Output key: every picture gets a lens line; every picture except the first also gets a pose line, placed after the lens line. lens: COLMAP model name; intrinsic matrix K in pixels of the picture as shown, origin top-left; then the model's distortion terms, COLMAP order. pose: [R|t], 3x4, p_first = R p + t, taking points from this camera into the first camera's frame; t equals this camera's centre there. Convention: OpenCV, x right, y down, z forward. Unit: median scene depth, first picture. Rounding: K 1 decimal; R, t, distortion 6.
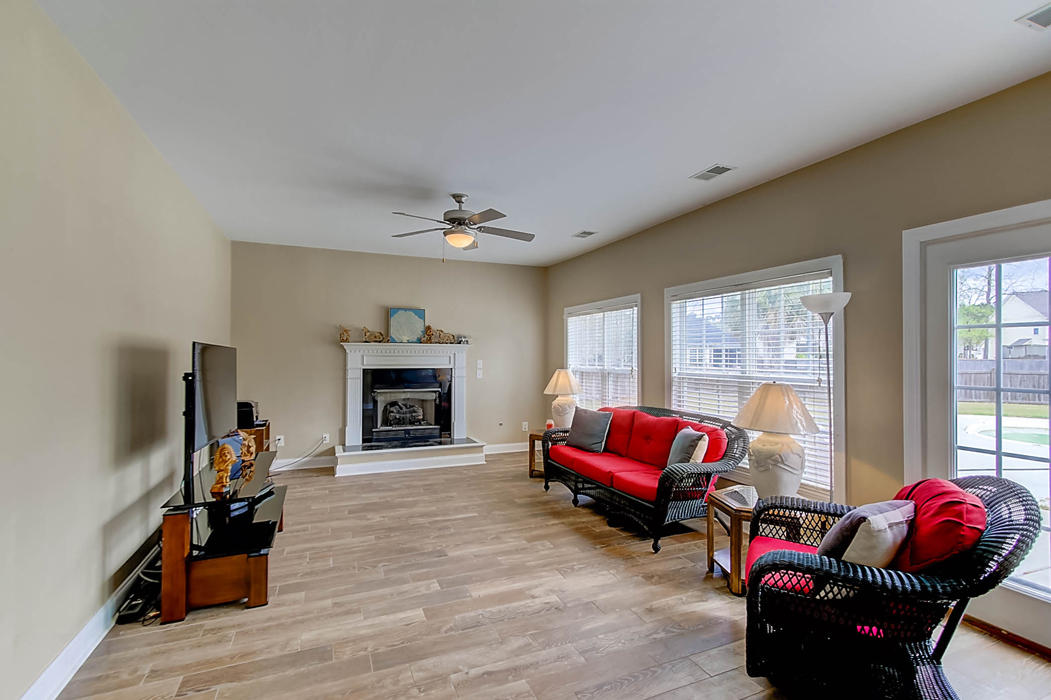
lens RADIAL K [[486.9, 0, 528.6], [0, 486.9, 353.1], [0, 0, 1]] dist [-0.002375, -0.000409]
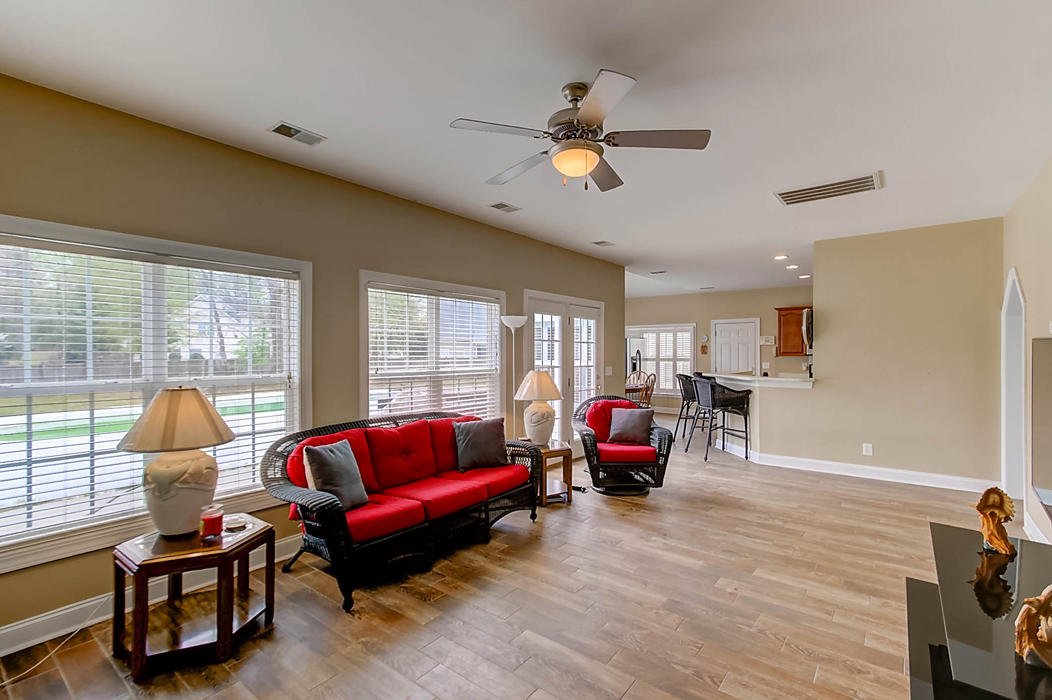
lens RADIAL K [[474.2, 0, 530.9], [0, 474.2, 352.9], [0, 0, 1]] dist [-0.001639, -0.000468]
pose [[-0.486721, 0.000759, 0.873557, -0.813831], [-0.003569, 0.999990, -0.002858, 0.008242], [-0.873550, -0.004509, -0.486714, 1.732793]]
